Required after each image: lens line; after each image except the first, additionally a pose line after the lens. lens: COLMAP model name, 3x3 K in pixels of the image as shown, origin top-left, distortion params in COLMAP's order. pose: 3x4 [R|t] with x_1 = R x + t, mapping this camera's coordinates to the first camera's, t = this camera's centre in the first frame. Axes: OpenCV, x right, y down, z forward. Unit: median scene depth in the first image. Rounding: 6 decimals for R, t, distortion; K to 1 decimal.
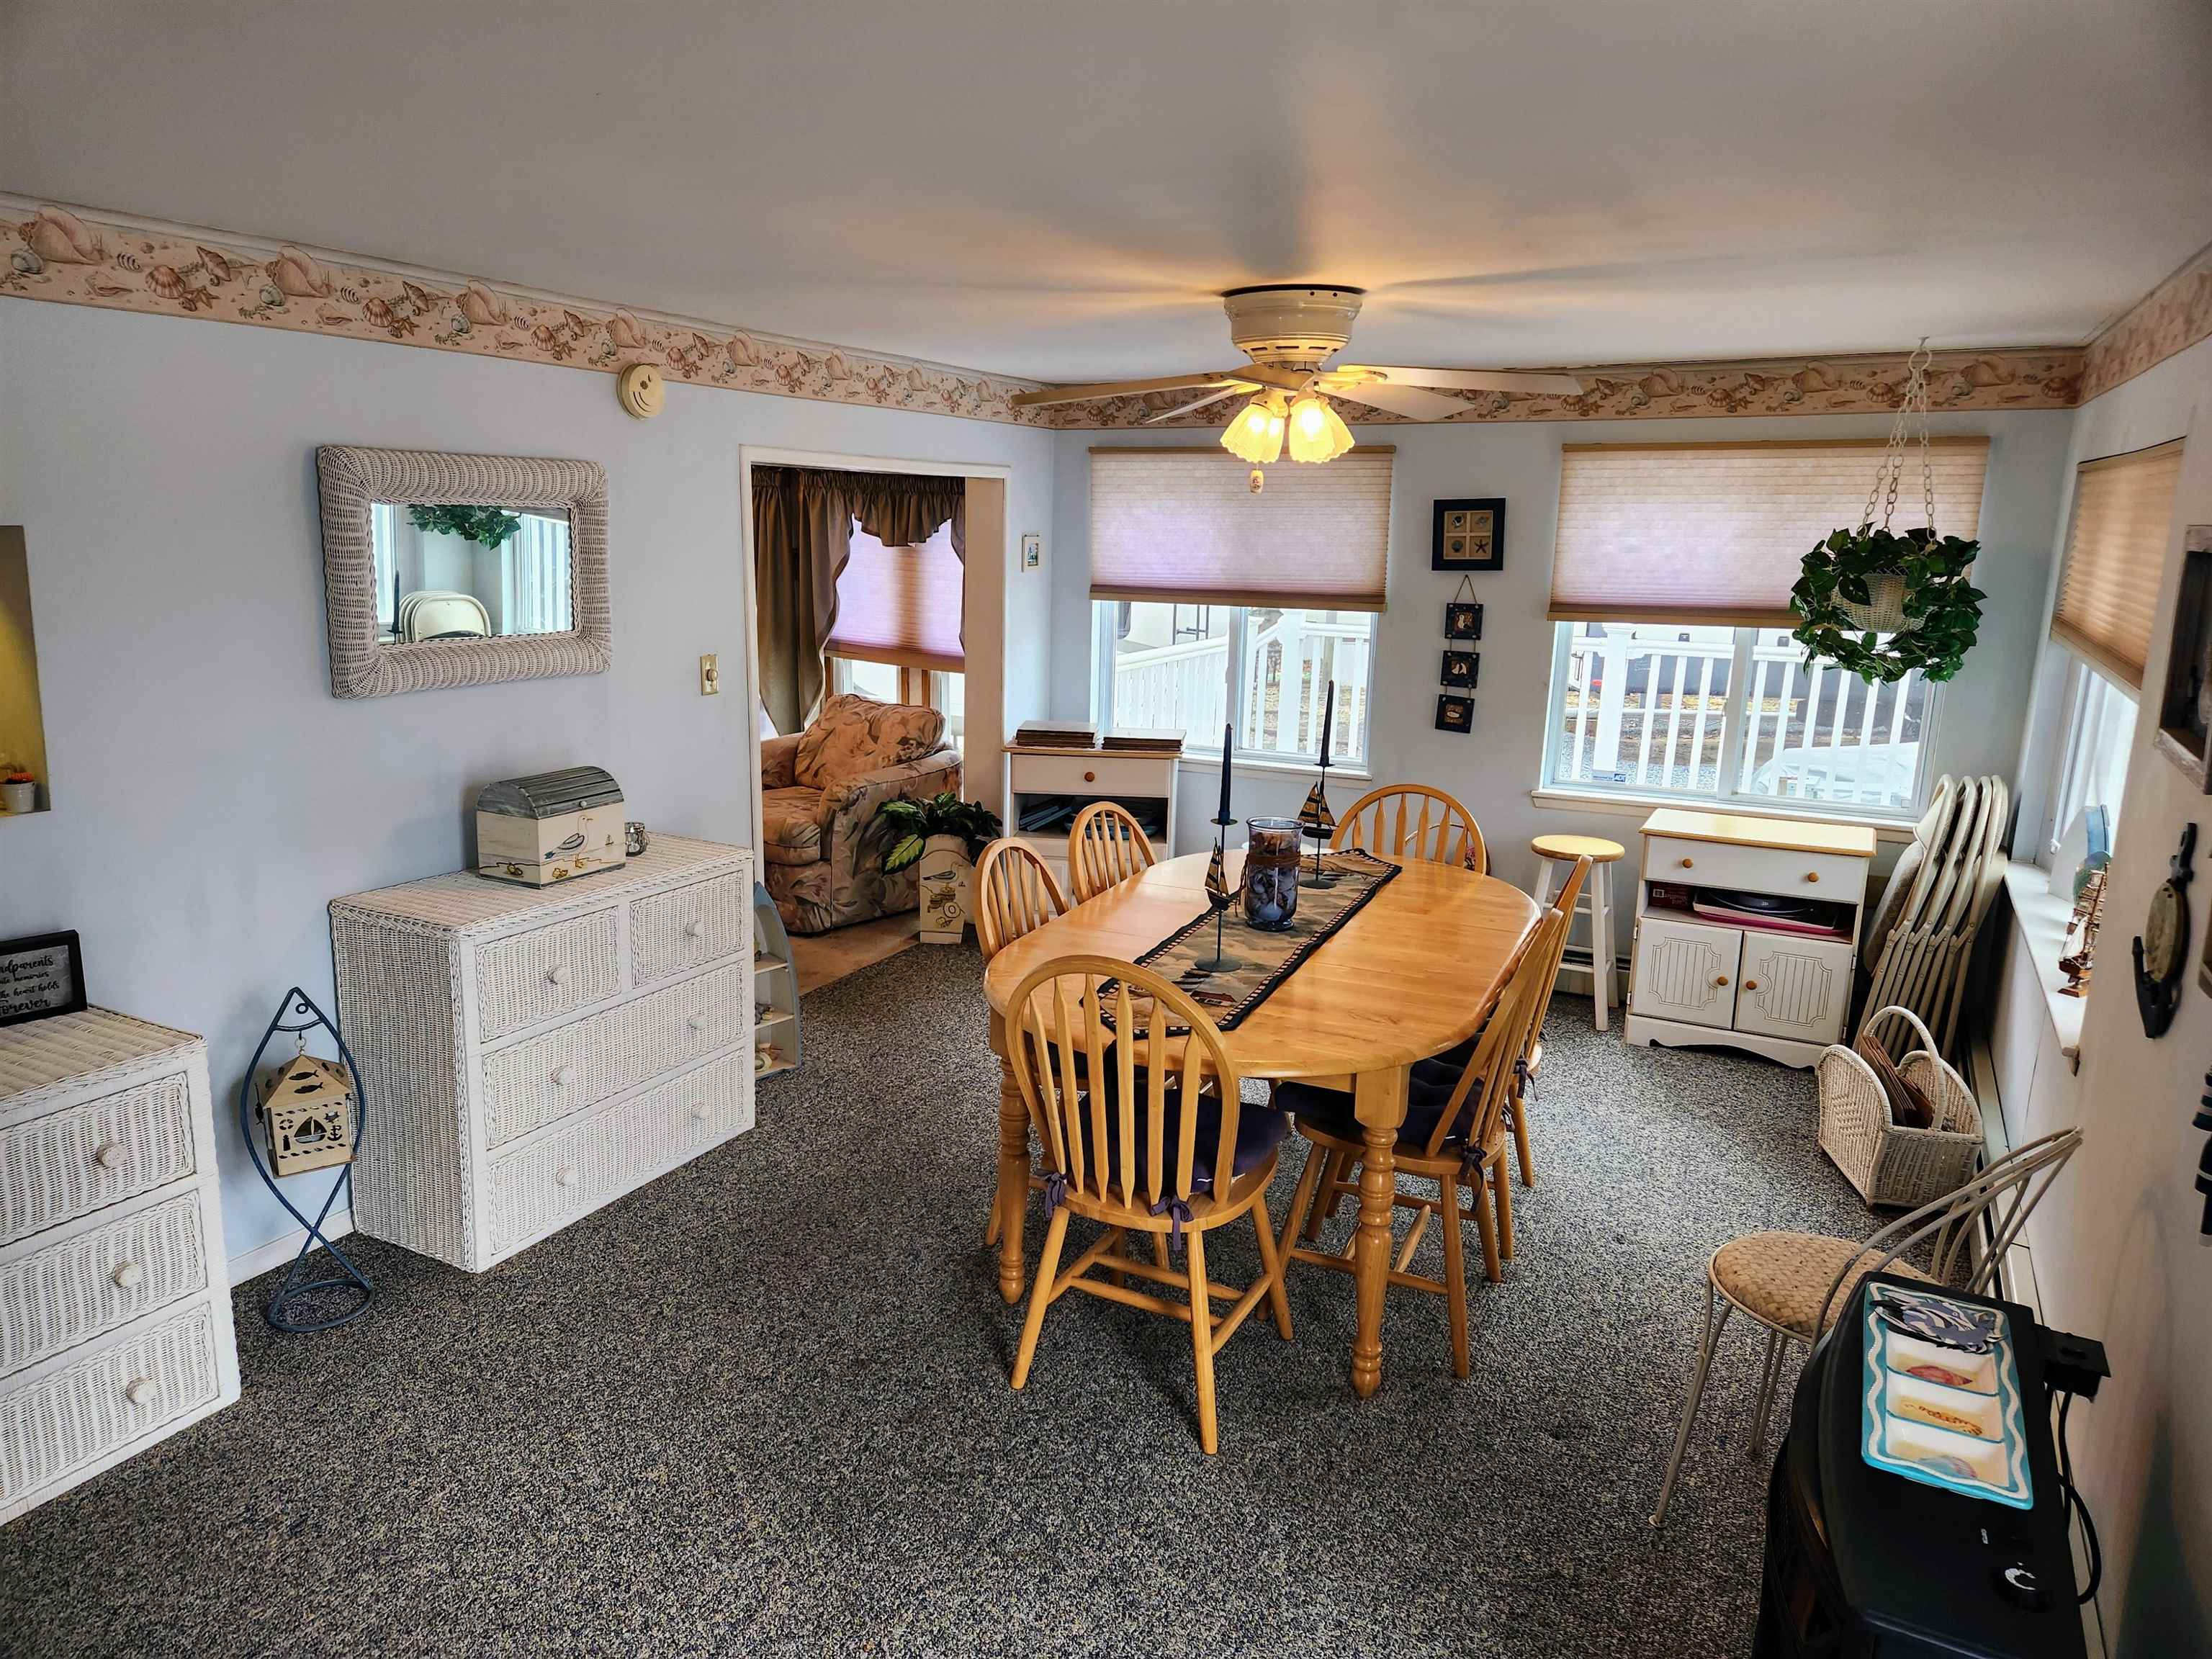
lens RADIAL K [[1466.0, 0, 1101.0], [0, 1466.0, 822.7], [0, 0, 1]] dist [0.067055, -0.052874]
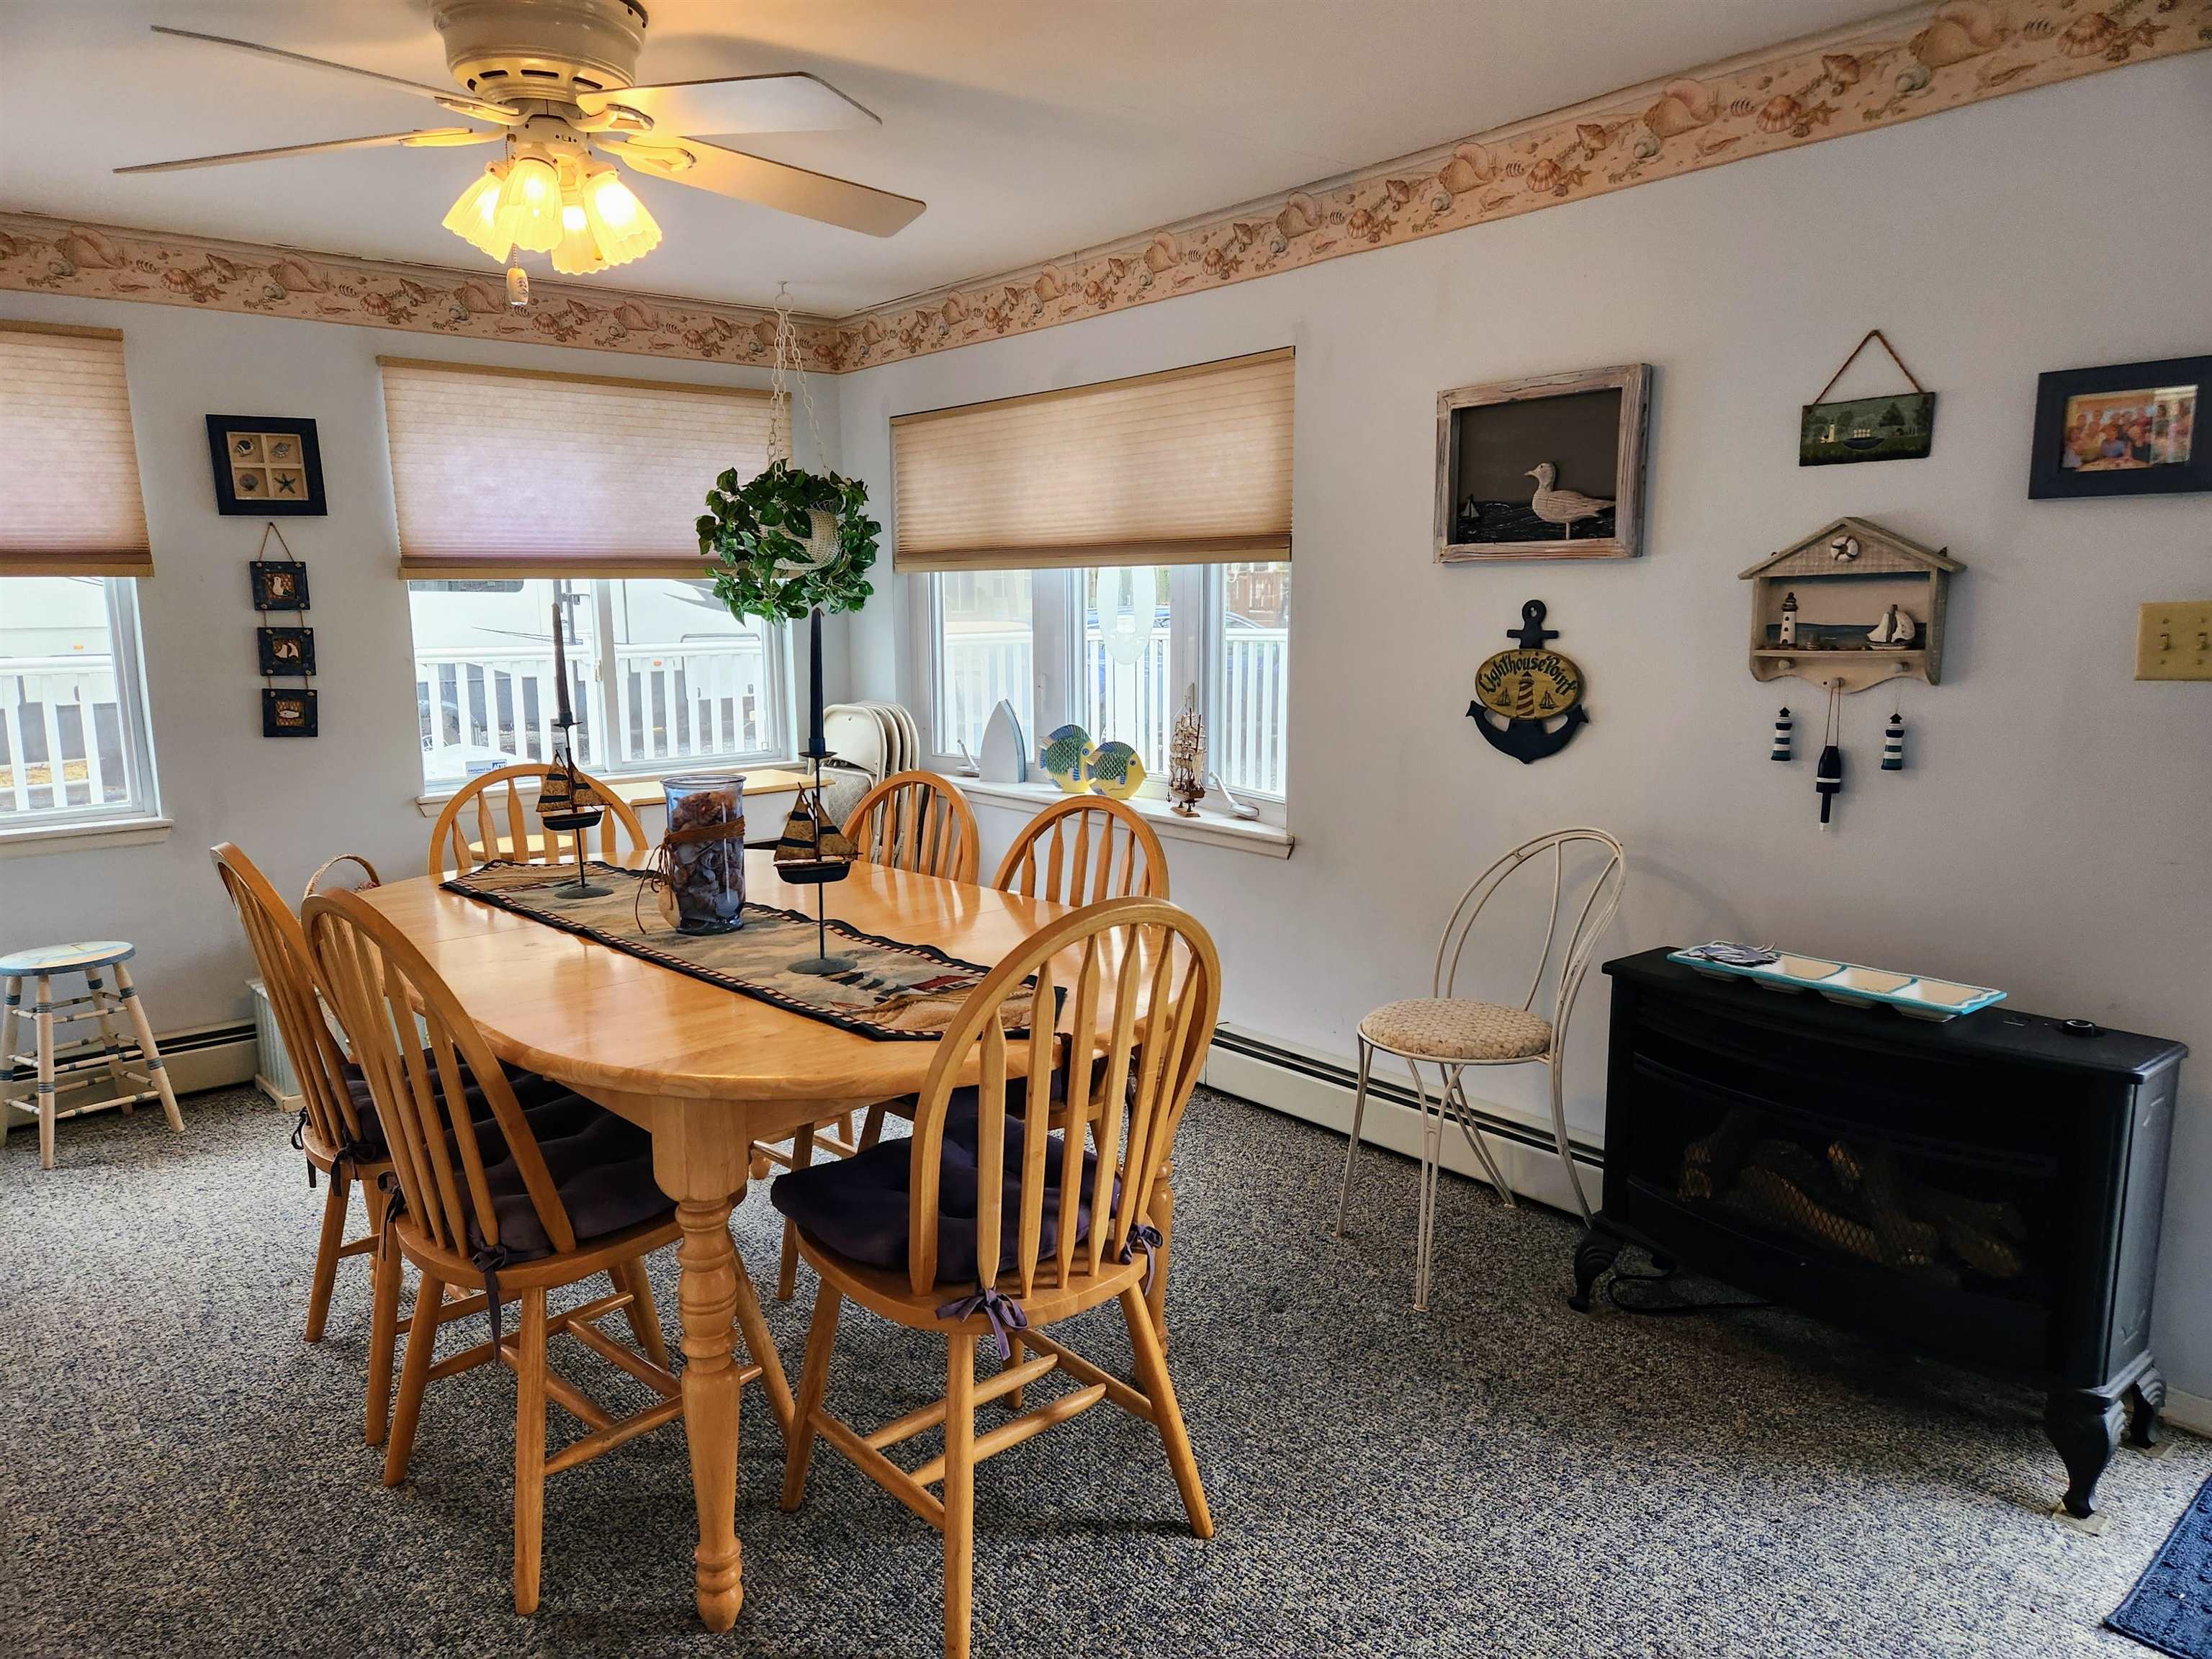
lens RADIAL K [[1466.0, 0, 1097.8], [0, 1466.0, 819.5], [0, 0, 1]] dist [0.067055, -0.052874]
pose [[0.381648, -0.159461, 0.910449, -0.410895], [0.209102, 0.974365, 0.083003, -0.000167], [-0.900345, 0.158699, 0.405208, 0.498859]]
